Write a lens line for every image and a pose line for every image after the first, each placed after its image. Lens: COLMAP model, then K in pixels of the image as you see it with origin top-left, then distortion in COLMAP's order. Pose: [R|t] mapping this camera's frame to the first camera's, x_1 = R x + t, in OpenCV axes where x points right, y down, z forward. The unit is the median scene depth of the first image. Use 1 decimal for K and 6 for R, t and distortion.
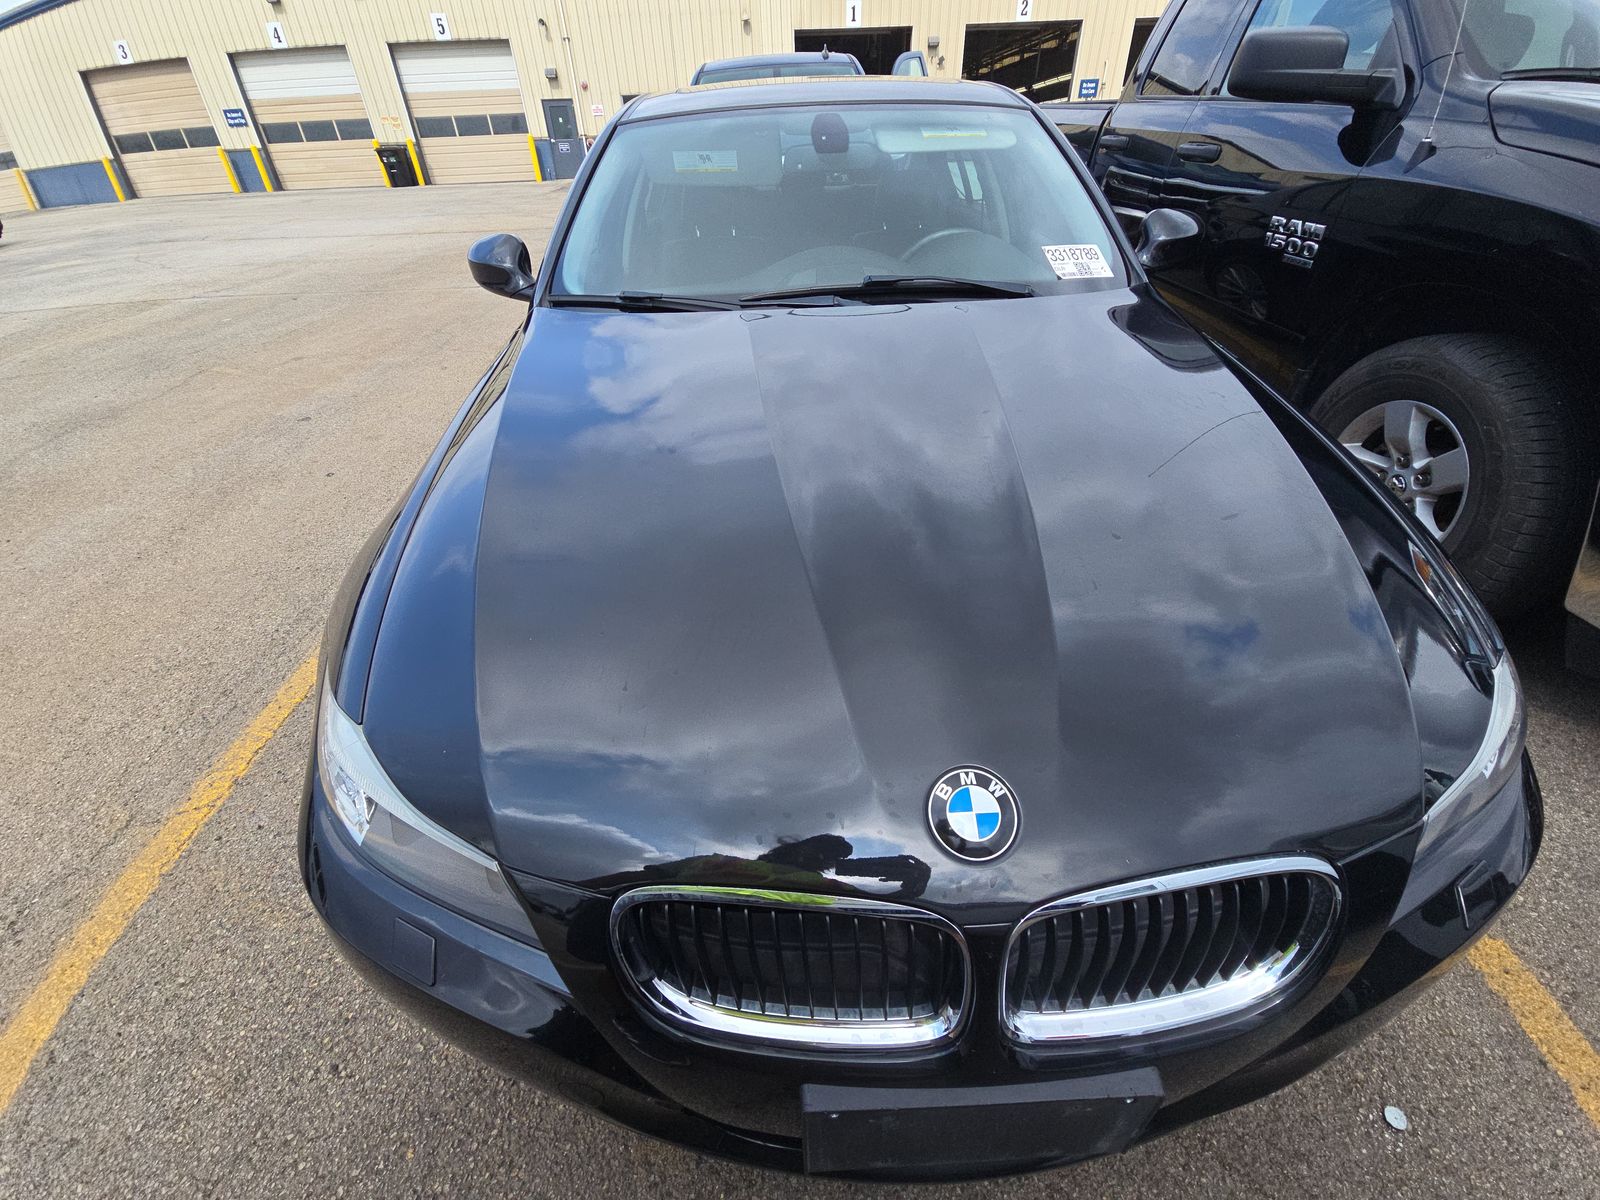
lens RADIAL K [[635.3, 0, 800.8], [0, 635.3, 588.7], [0, 0, 1]] dist [0.010383, -0.016295]
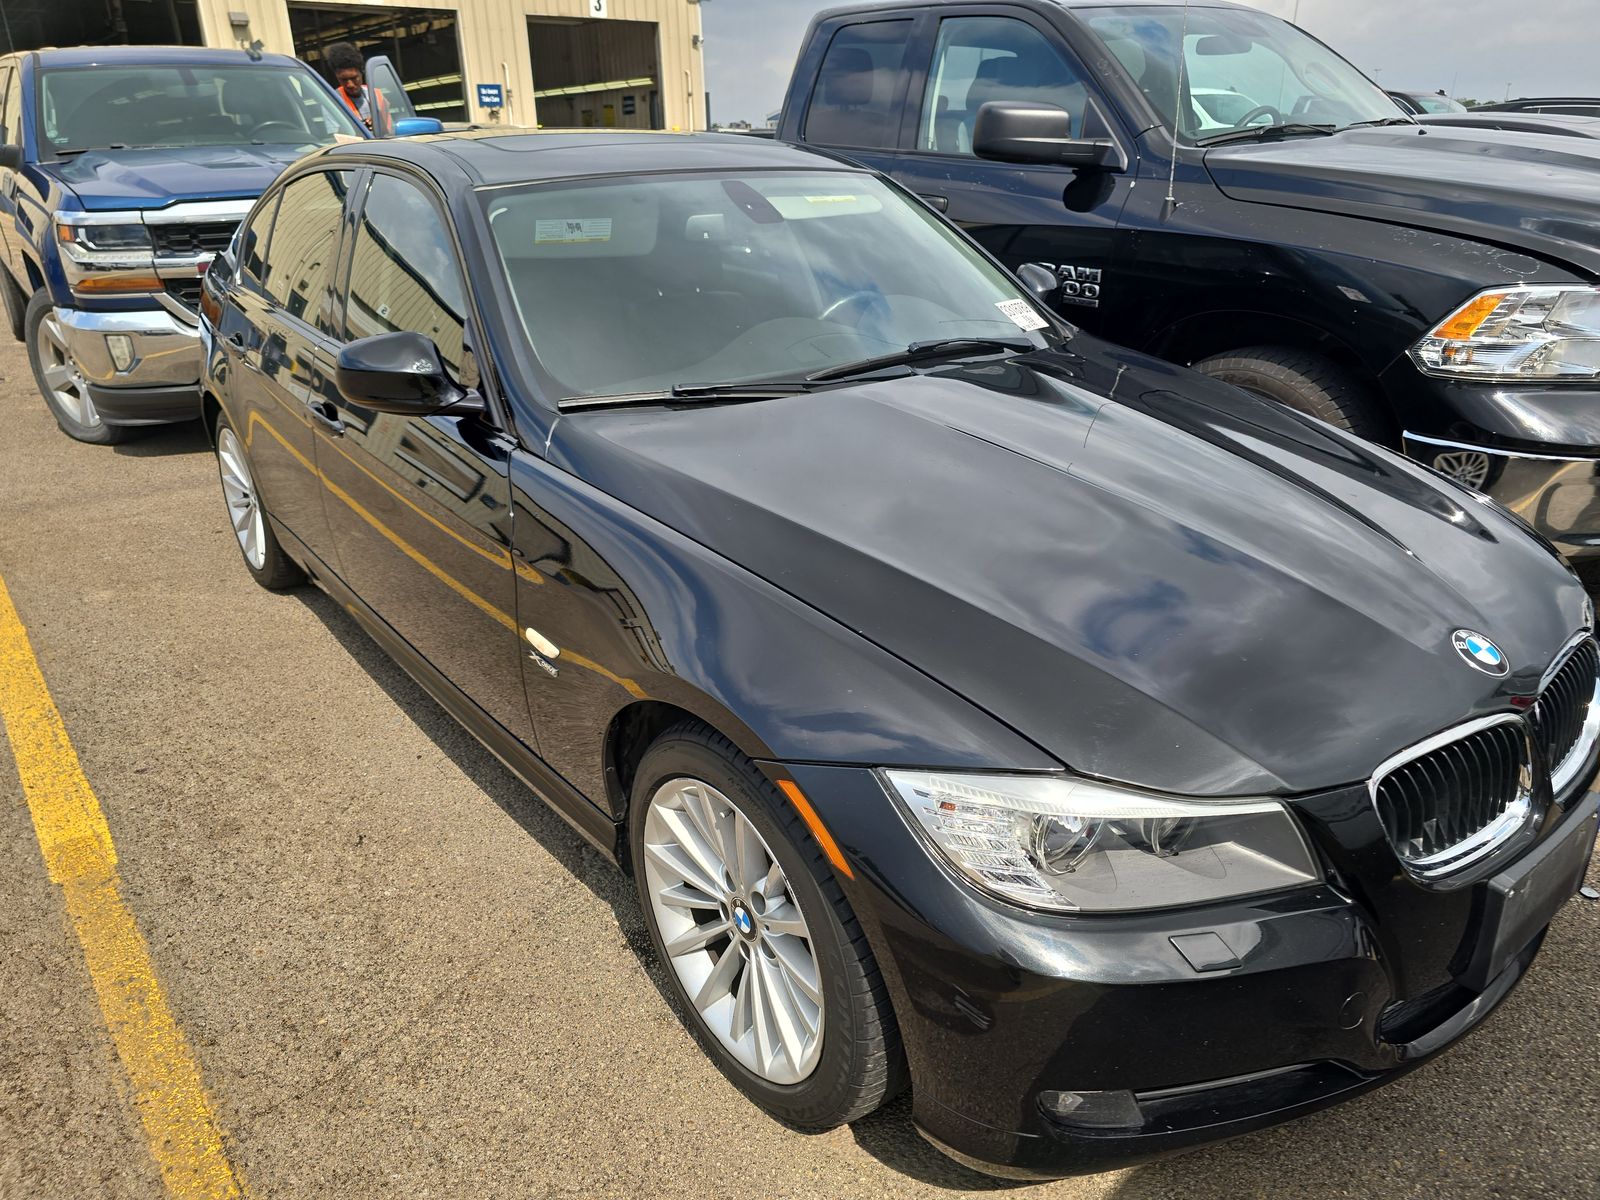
lens RADIAL K [[1094.0, 0, 800.0], [0, 1094.0, 600.0], [0, 0, 1]] dist [0.006216, 0.000154]
pose [[0.790702, -0.212598, 0.574102, -0.742089], [0.336428, 0.934369, -0.117348, 0.001082], [-0.511475, 0.285931, 0.810331, -0.091327]]
